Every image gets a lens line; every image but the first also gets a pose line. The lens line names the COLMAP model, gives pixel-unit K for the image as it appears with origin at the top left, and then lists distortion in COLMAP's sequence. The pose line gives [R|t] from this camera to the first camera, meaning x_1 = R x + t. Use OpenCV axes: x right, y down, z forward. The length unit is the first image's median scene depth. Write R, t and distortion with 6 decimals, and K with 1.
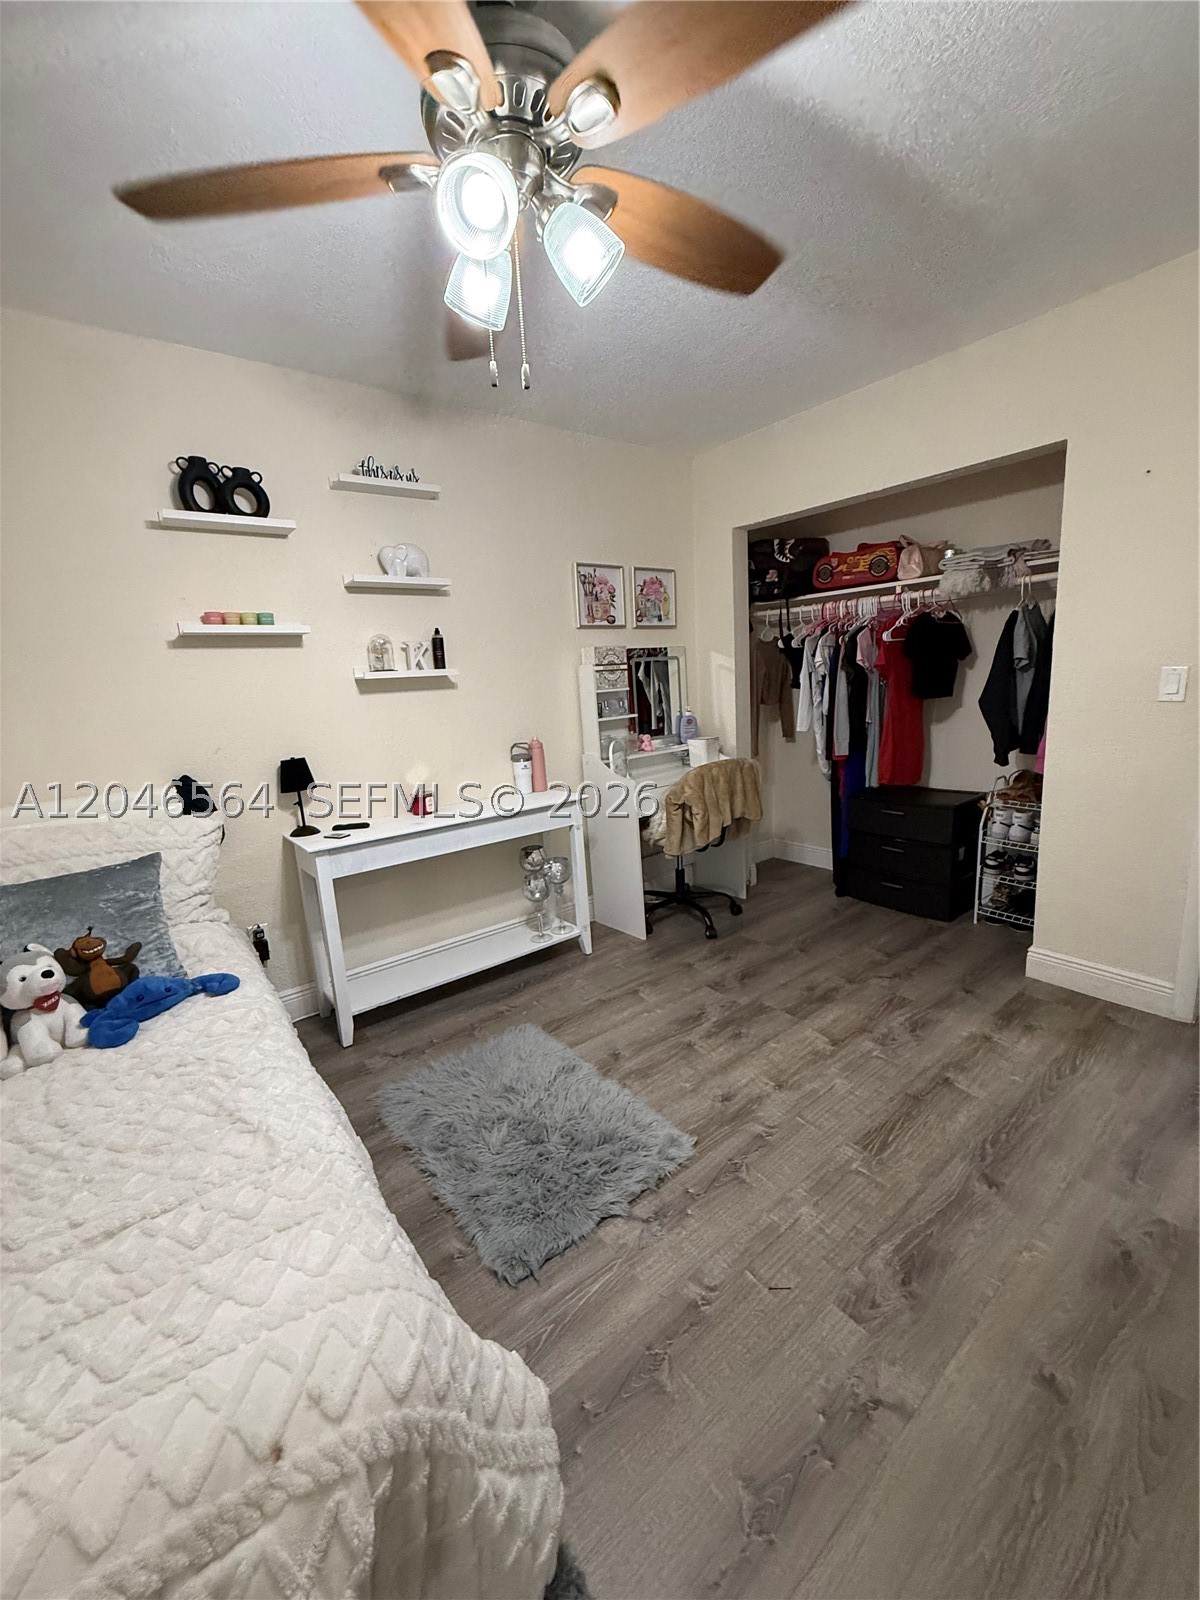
lens RADIAL K [[641.6, 0, 596.6], [0, 641.6, 797.7], [0, 0, 1]] dist [0.000784, -0.000466]
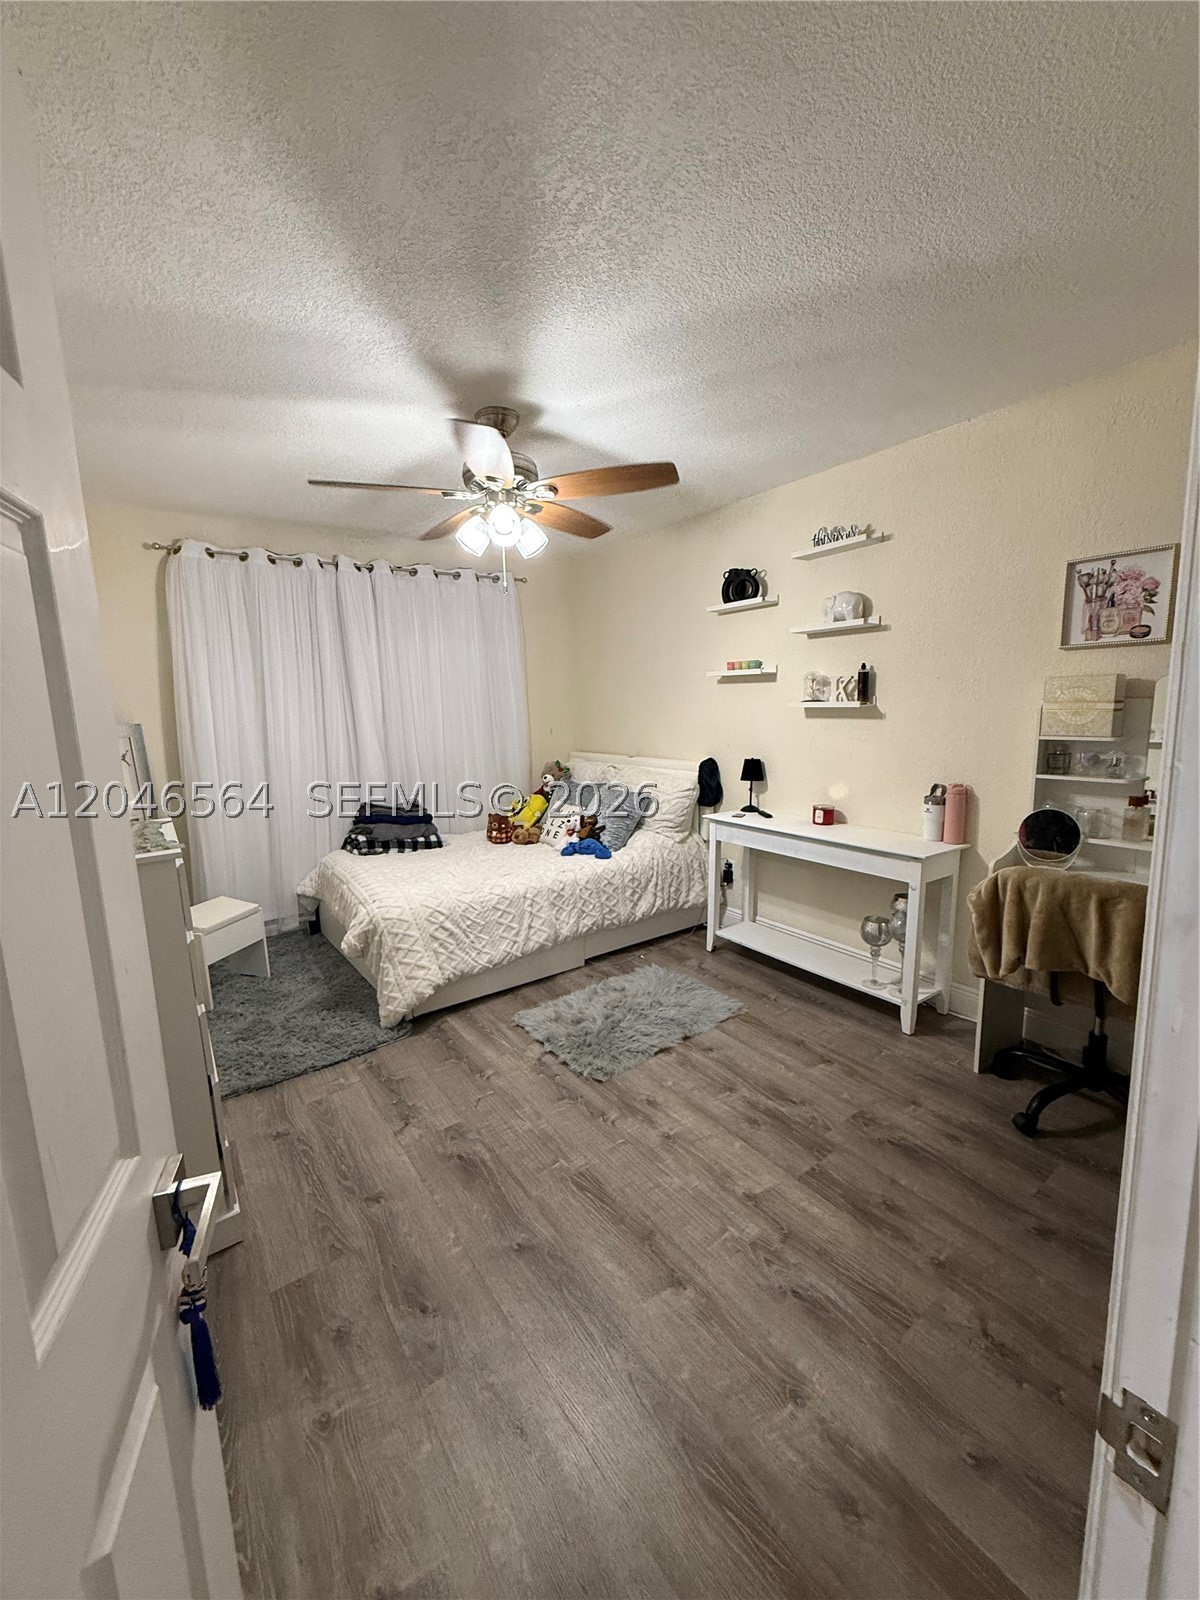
lens RADIAL K [[641.6, 0, 596.6], [0, 641.6, 797.7], [0, 0, 1]] dist [0.000784, -0.000466]
pose [[-0.044114, 0.208491, -0.977029, 0.980072], [-0.157077, 0.964369, 0.212882, -0.228737], [0.986601, 0.162860, -0.009793, 0.671285]]
